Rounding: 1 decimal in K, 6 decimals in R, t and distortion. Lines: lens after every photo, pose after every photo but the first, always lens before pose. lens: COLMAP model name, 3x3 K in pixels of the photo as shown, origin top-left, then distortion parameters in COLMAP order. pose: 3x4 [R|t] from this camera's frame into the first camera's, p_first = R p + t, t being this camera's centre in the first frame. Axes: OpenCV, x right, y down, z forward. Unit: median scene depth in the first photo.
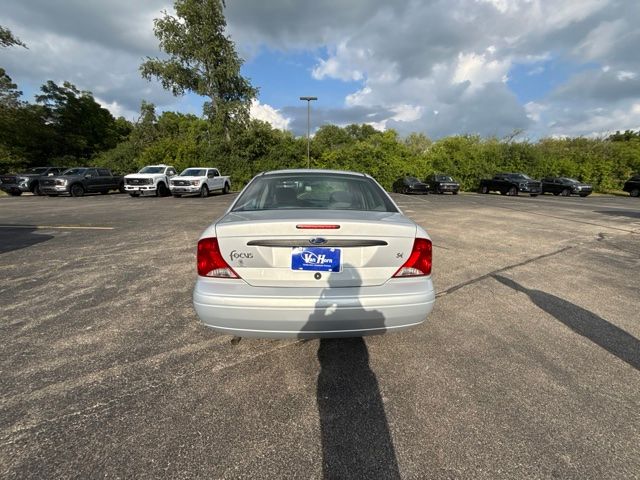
lens RADIAL K [[254.1, 0, 321.6], [0, 254.1, 242.7], [0, 0, 1]] dist [0.000125, -0.000312]
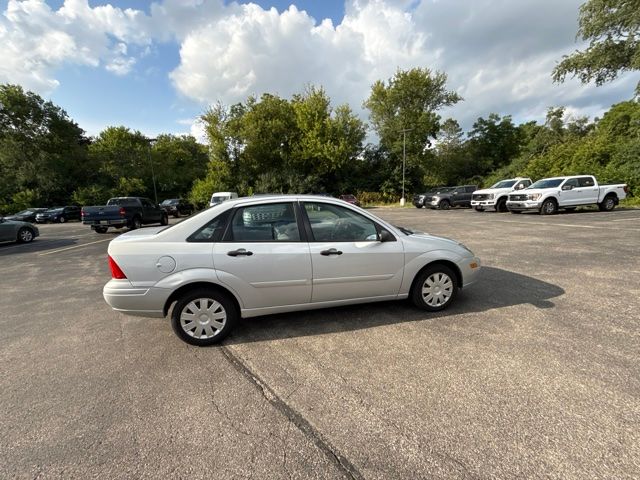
lens RADIAL K [[254.1, 0, 321.4], [0, 254.1, 242.5], [0, 0, 1]] dist [0.000125, -0.000312]
pose [[0.172293, 0.151315, -0.973354, 0.121902], [-0.199168, 0.973074, 0.116017, -0.028367], [0.964700, 0.173873, 0.197791, 0.111913]]
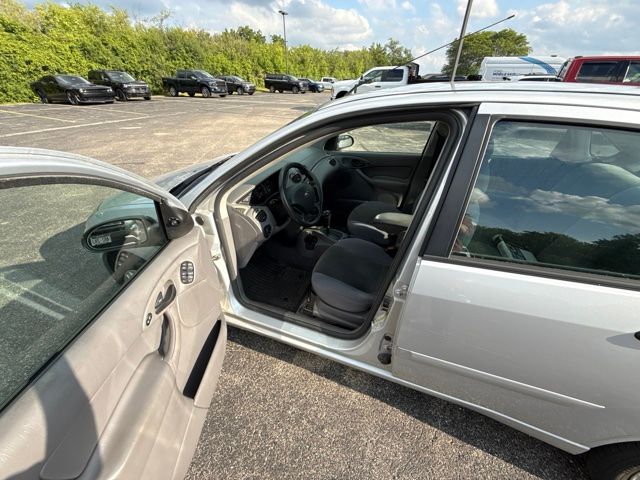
lens RADIAL K [[254.1, 0, 321.7], [0, 254.1, 241.0], [0, 0, 1]] dist [0.000125, -0.000312]
pose [[0.413730, -0.493372, 0.765122, -0.061816], [0.216196, 0.869627, 0.443855, -0.035190], [-0.884357, -0.018220, 0.466456, 0.119990]]
